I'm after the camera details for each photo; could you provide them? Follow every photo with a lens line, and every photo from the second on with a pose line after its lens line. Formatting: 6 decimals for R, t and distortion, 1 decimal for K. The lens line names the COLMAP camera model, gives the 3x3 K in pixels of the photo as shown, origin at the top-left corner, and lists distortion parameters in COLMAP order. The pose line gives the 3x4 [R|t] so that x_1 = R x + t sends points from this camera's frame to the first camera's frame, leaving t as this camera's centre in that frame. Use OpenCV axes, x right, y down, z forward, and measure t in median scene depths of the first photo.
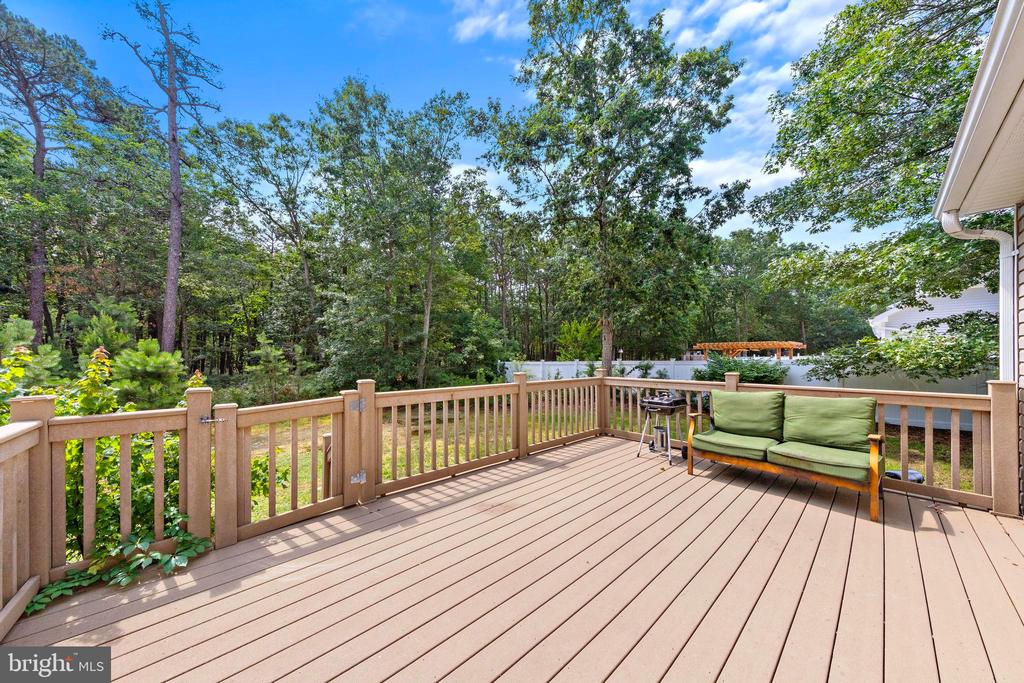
lens RADIAL K [[336.0, 0, 512.0], [0, 336.0, 341.5], [0, 0, 1]] dist [0.001380, 0.000076]
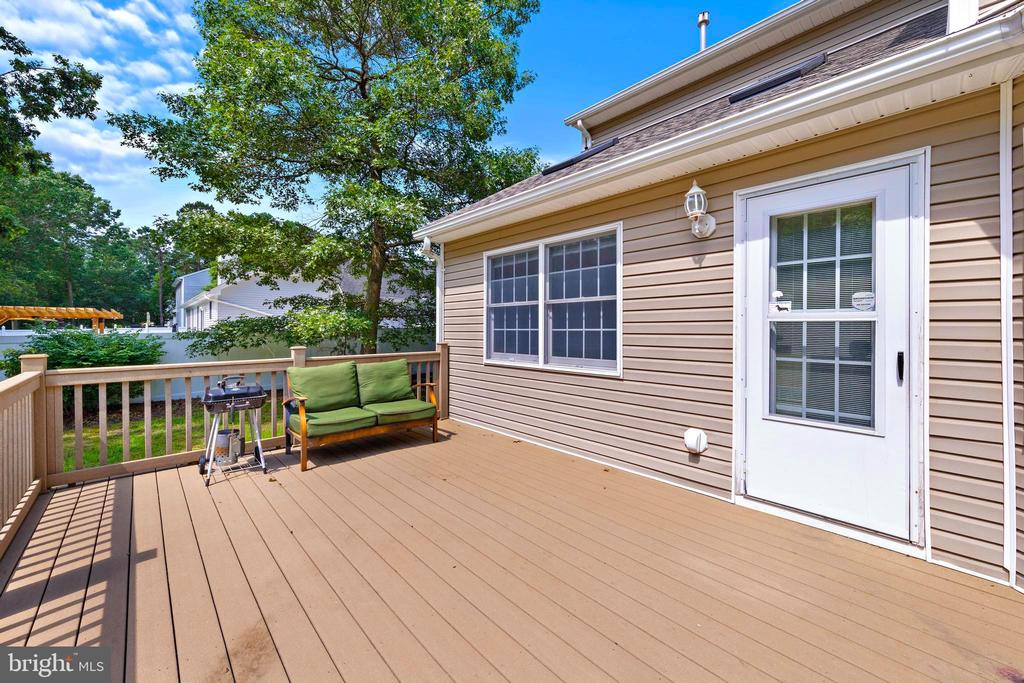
lens RADIAL K [[392.2, 0, 515.2], [0, 392.2, 329.7], [0, 0, 1]] dist [0.000019, 0.000033]
pose [[-0.015072, -0.003500, 0.999880, -0.441103], [-0.041366, 0.999140, 0.002874, 0.024346], [-0.999030, -0.041318, -0.015203, 0.509920]]
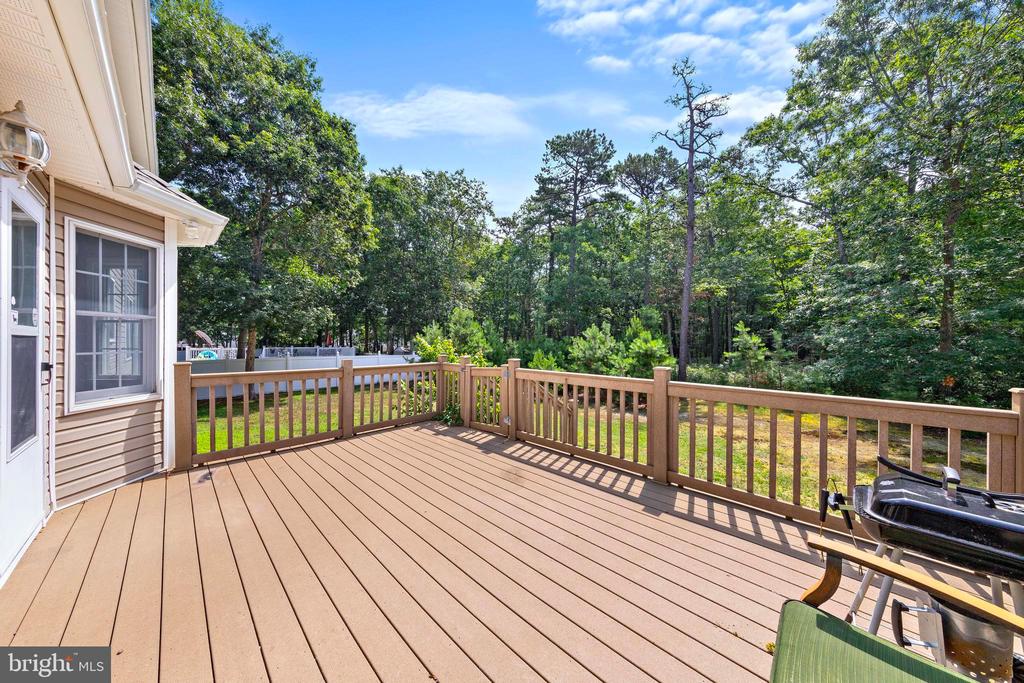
lens RADIAL K [[321.0, 0, 513.7], [0, 321.0, 340.7], [0, 0, 1]] dist [-0.000386, -0.000018]
pose [[0.082253, 0.003043, -0.996607, 0.813046], [0.031292, 0.999494, 0.005634, 0.017862], [0.996120, -0.031649, 0.082116, 0.711143]]
